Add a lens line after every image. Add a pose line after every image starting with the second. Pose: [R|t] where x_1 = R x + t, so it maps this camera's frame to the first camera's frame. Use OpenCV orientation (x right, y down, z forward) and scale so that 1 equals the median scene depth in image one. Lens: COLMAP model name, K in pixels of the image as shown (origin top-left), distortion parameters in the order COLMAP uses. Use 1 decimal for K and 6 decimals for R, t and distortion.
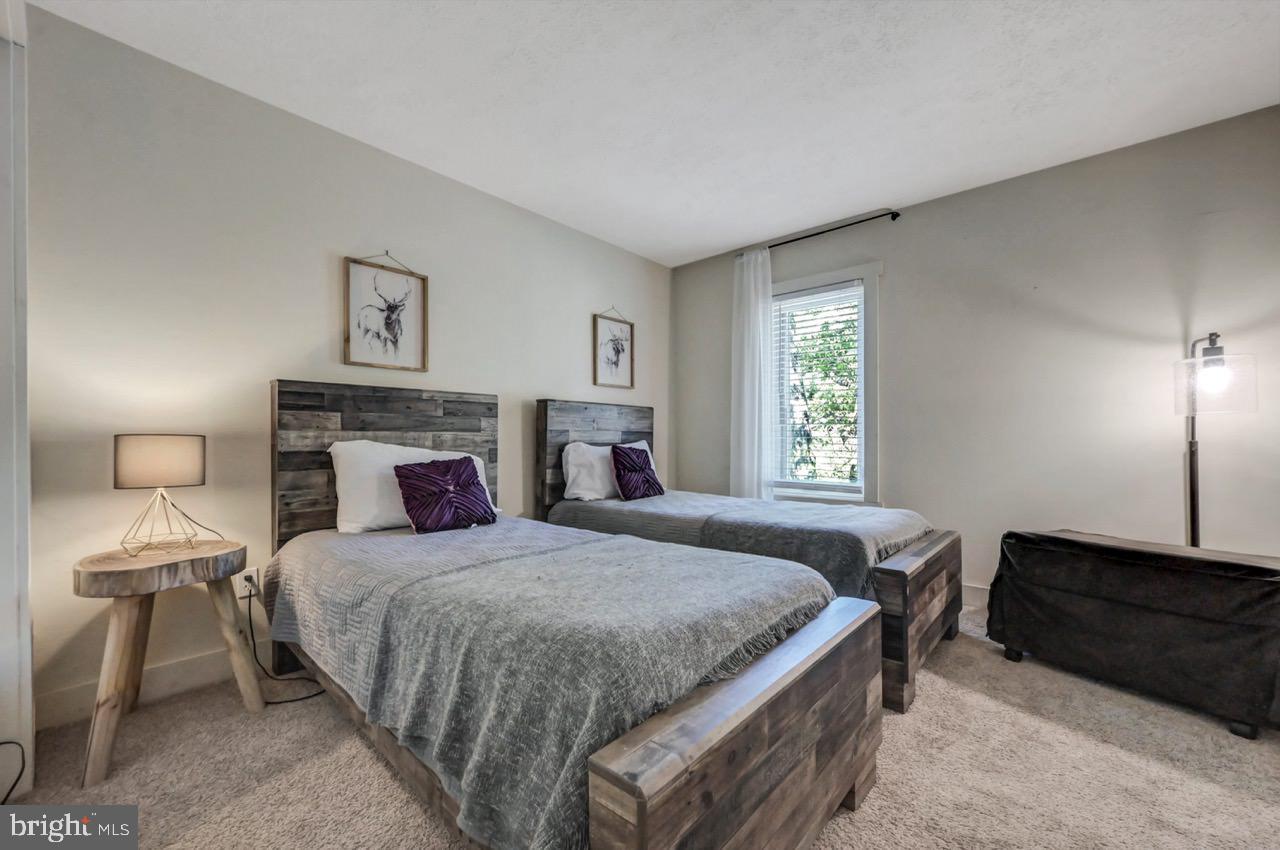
lens RADIAL K [[511.7, 0, 642.2], [0, 511.7, 431.1], [0, 0, 1]] dist [-0.001152, -0.000007]
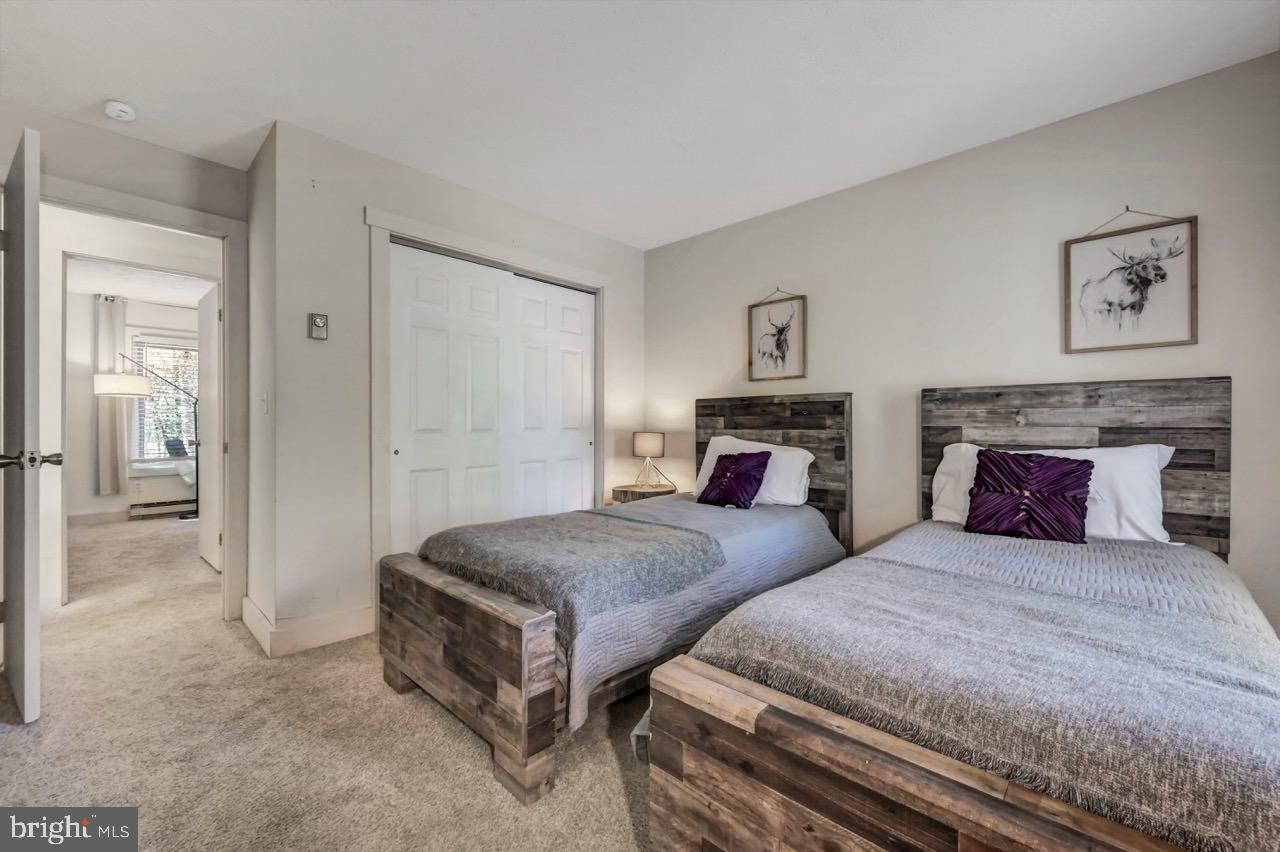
lens RADIAL K [[515.3, 0, 641.2], [0, 515.3, 422.9], [0, 0, 1]] dist [-0.001615, -0.000081]
pose [[-0.035769, -0.000962, -0.999360, 0.797164], [0.018780, 0.999822, -0.001634, -0.018530], [0.999184, -0.018826, -0.035745, 0.700648]]
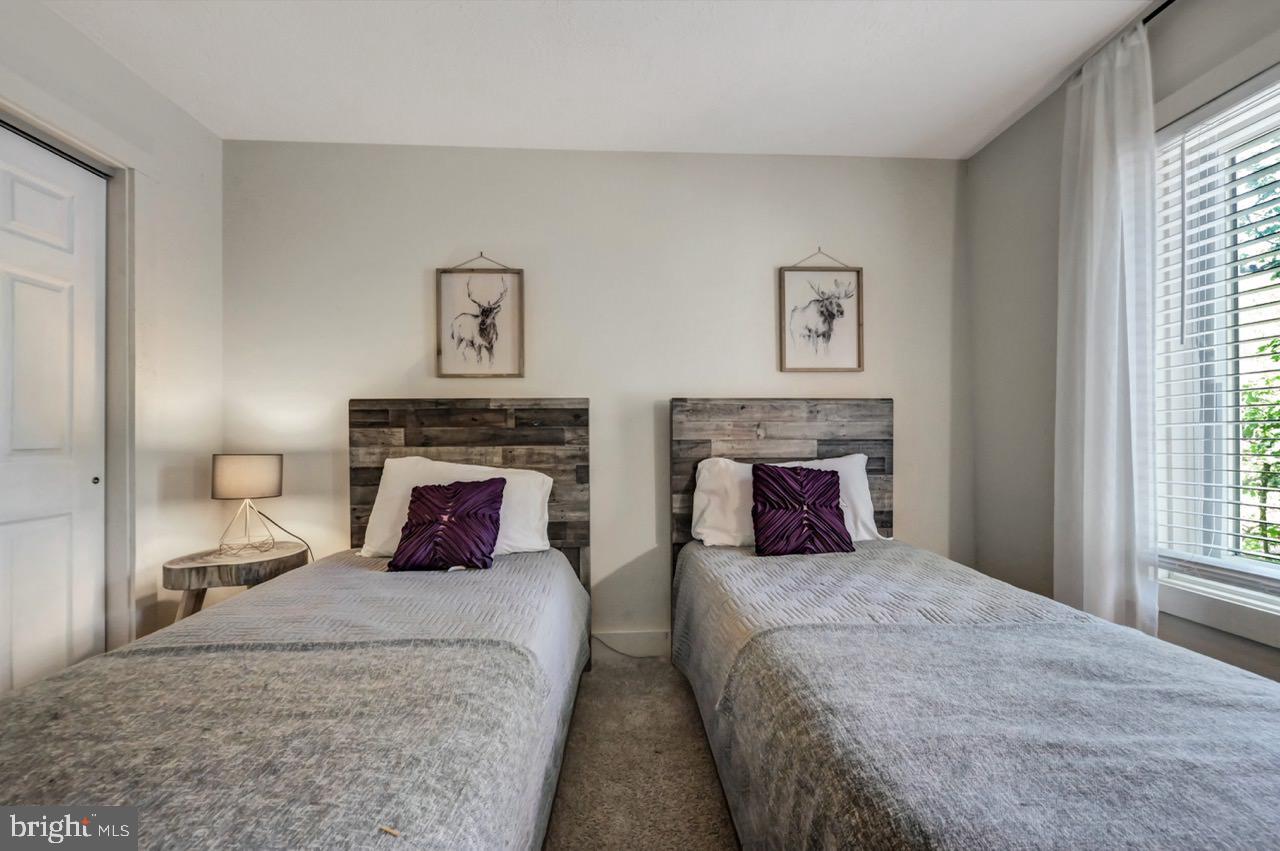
lens RADIAL K [[511.7, 0, 642.2], [0, 511.7, 431.6], [0, 0, 1]] dist [-0.001152, -0.000007]
pose [[0.699905, -0.008769, -0.714182, 0.373985], [0.016960, 0.999847, 0.004345, -0.022578], [0.714035, -0.015154, 0.699946, 0.550386]]
